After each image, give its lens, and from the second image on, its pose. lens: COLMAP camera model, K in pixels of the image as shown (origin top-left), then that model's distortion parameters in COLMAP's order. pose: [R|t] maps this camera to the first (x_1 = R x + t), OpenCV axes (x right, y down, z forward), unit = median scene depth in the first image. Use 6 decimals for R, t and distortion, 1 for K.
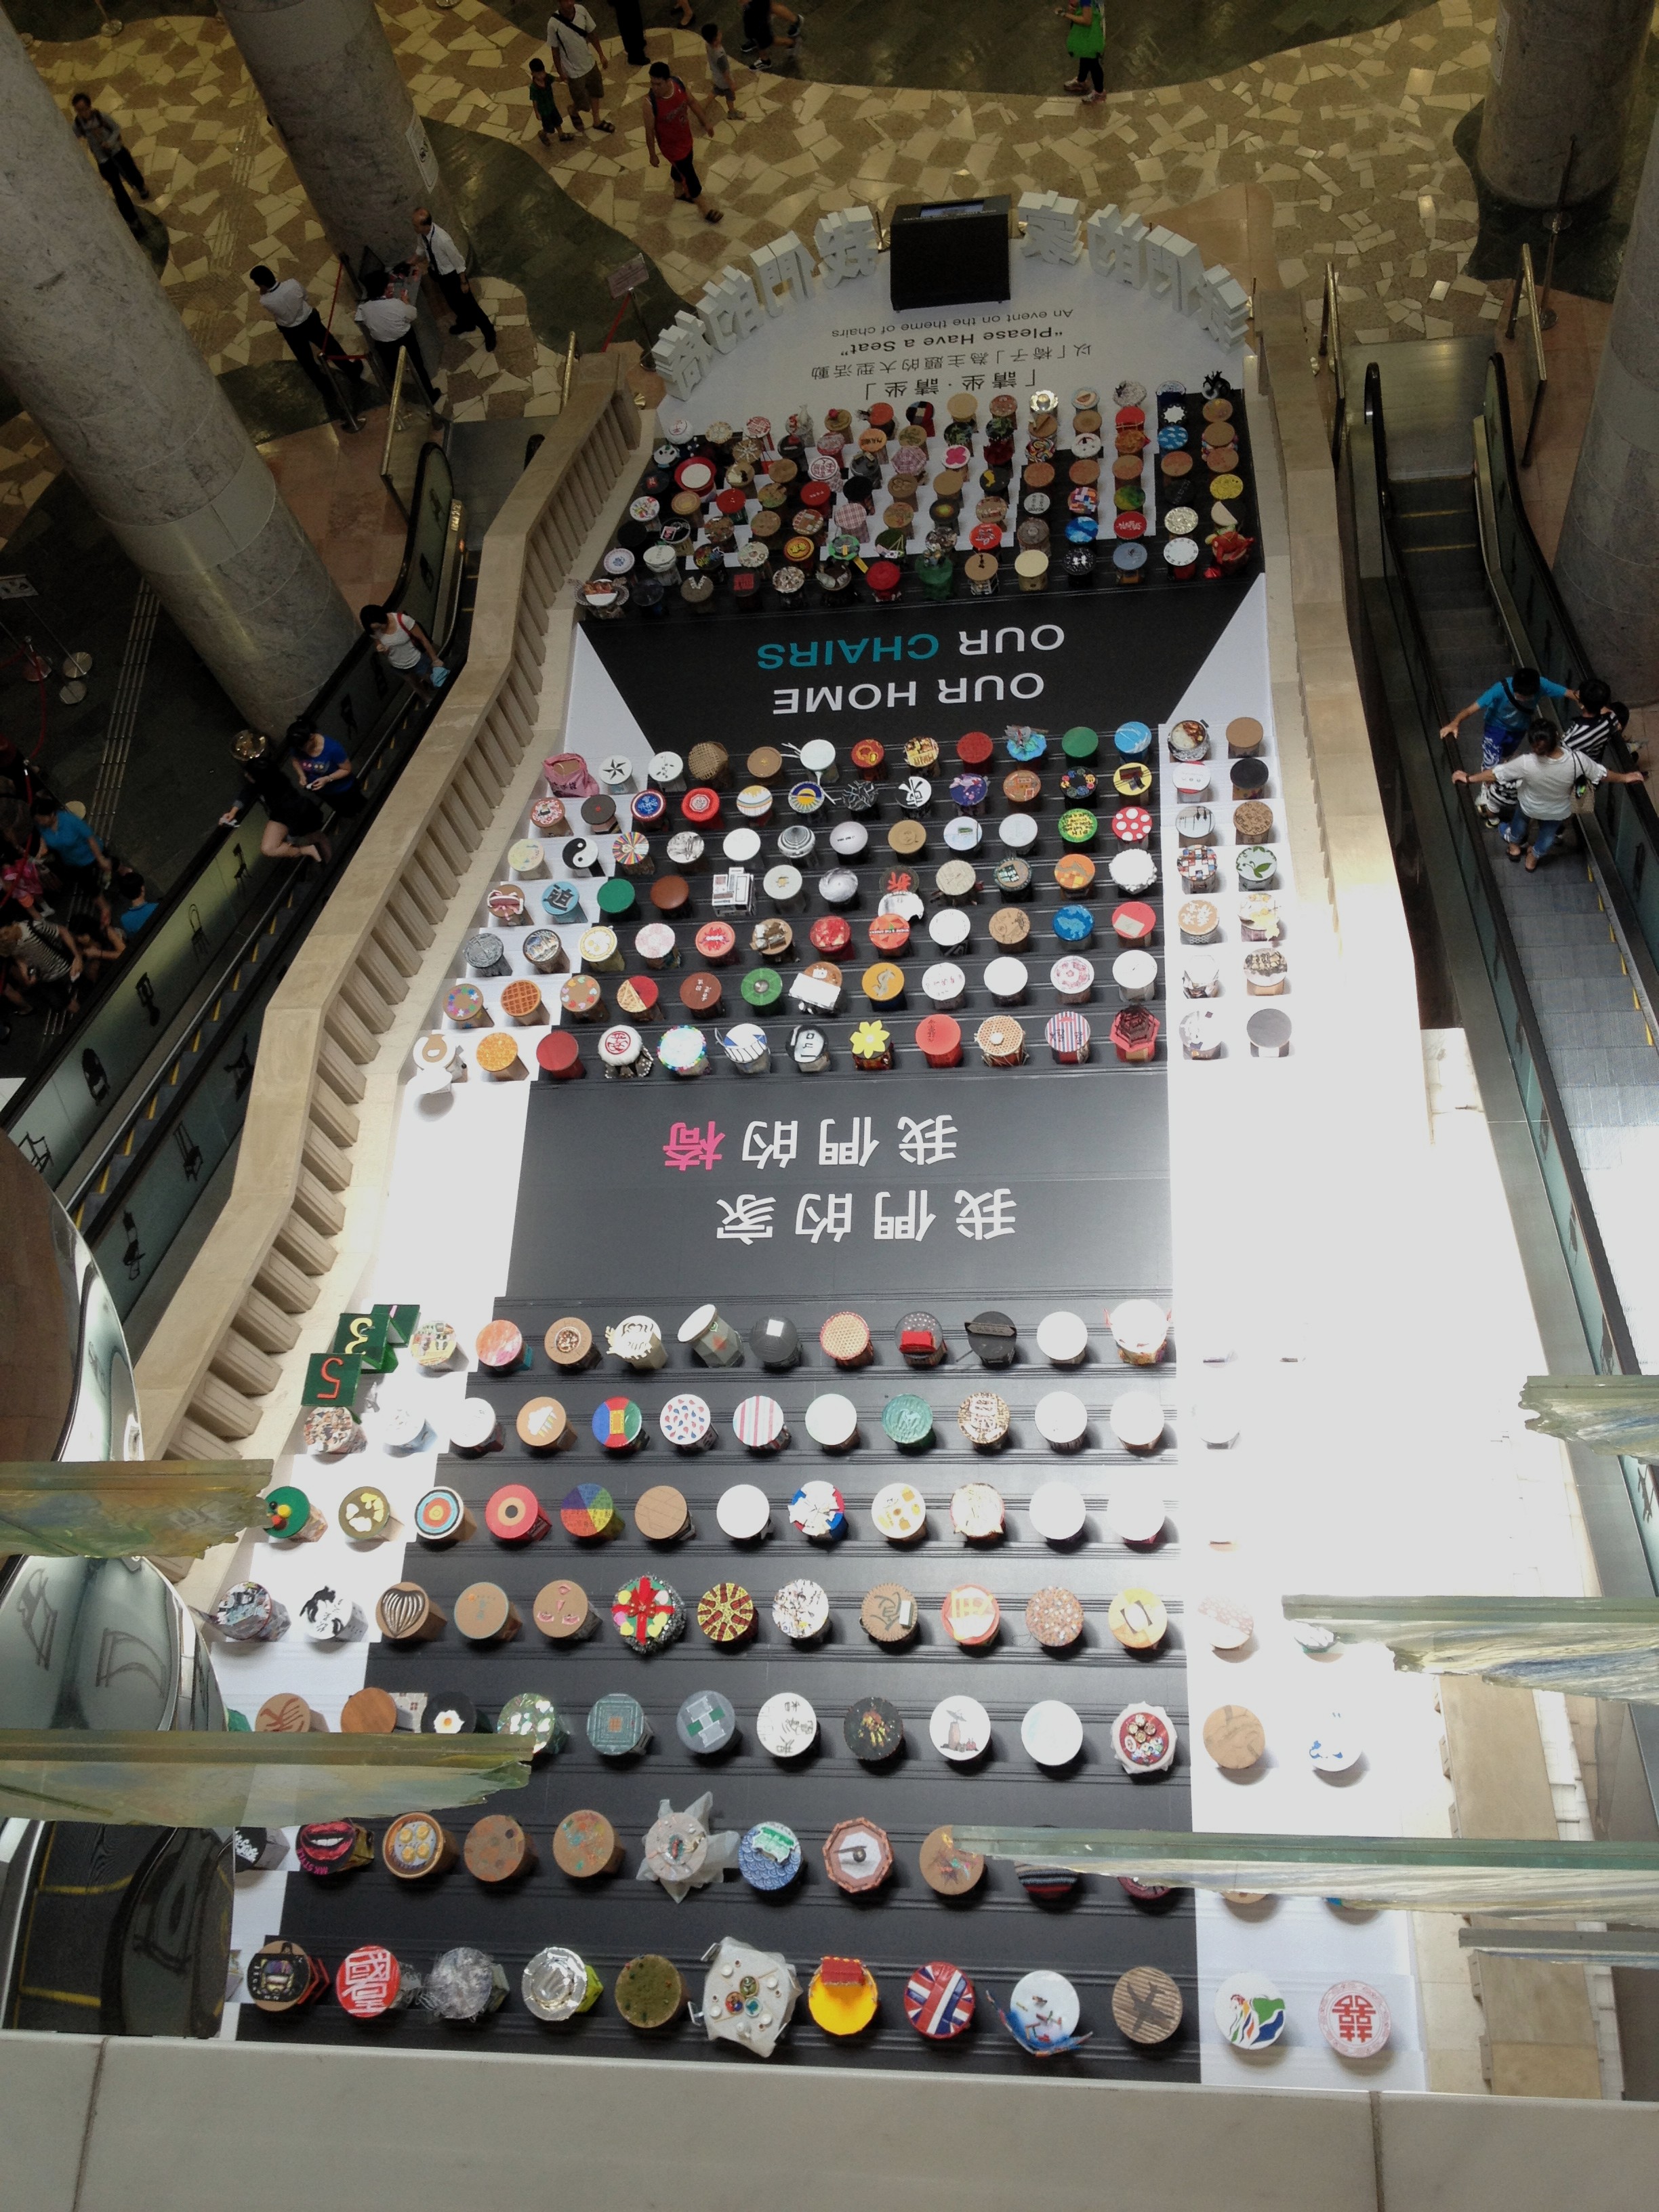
lens RADIAL K [[2081.4, 0, 829.5], [0, 2081.4, 1106.0], [0, 0, 1]] dist [0.103805, -0.180179]
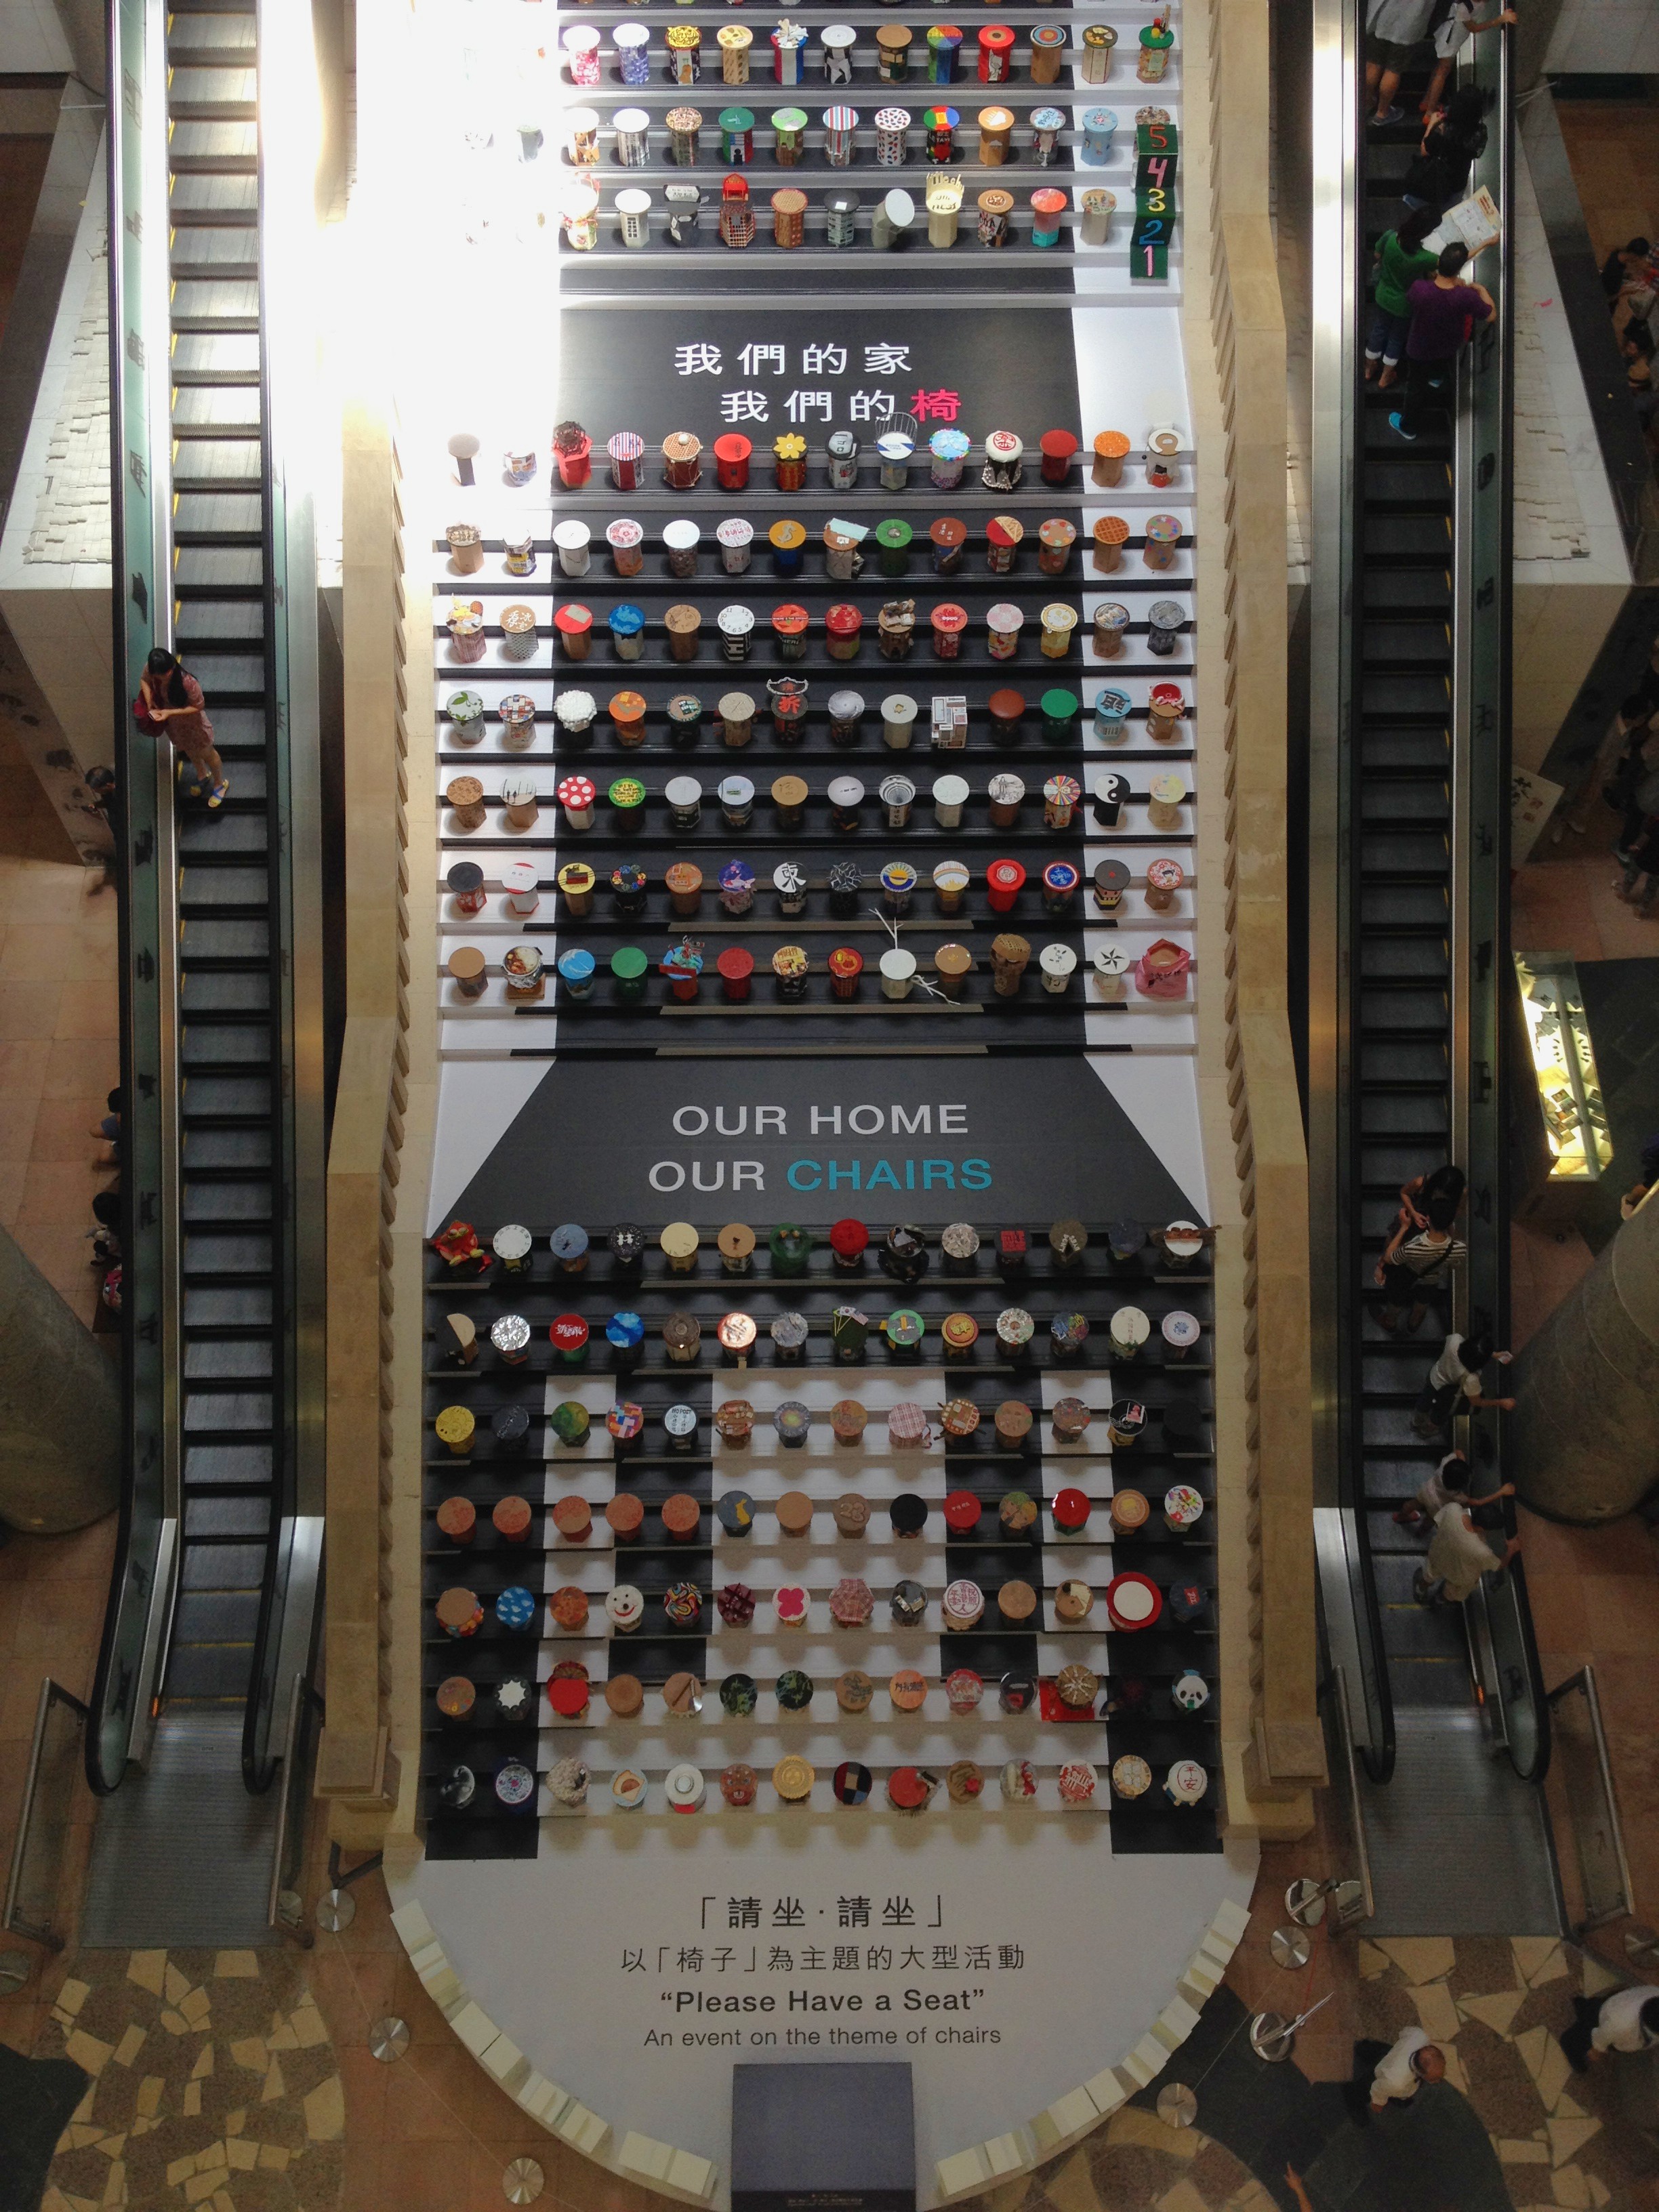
lens RADIAL K [[2081.4, 0, 829.5], [0, 2081.4, 1106.0], [0, 0, 1]] dist [0.103805, -0.180179]
pose [[-0.986689, 0.119981, 0.109771, -0.074803], [0.019454, -0.583084, 0.812179, -1.023924], [0.161452, 0.803503, 0.572988, 0.509104]]
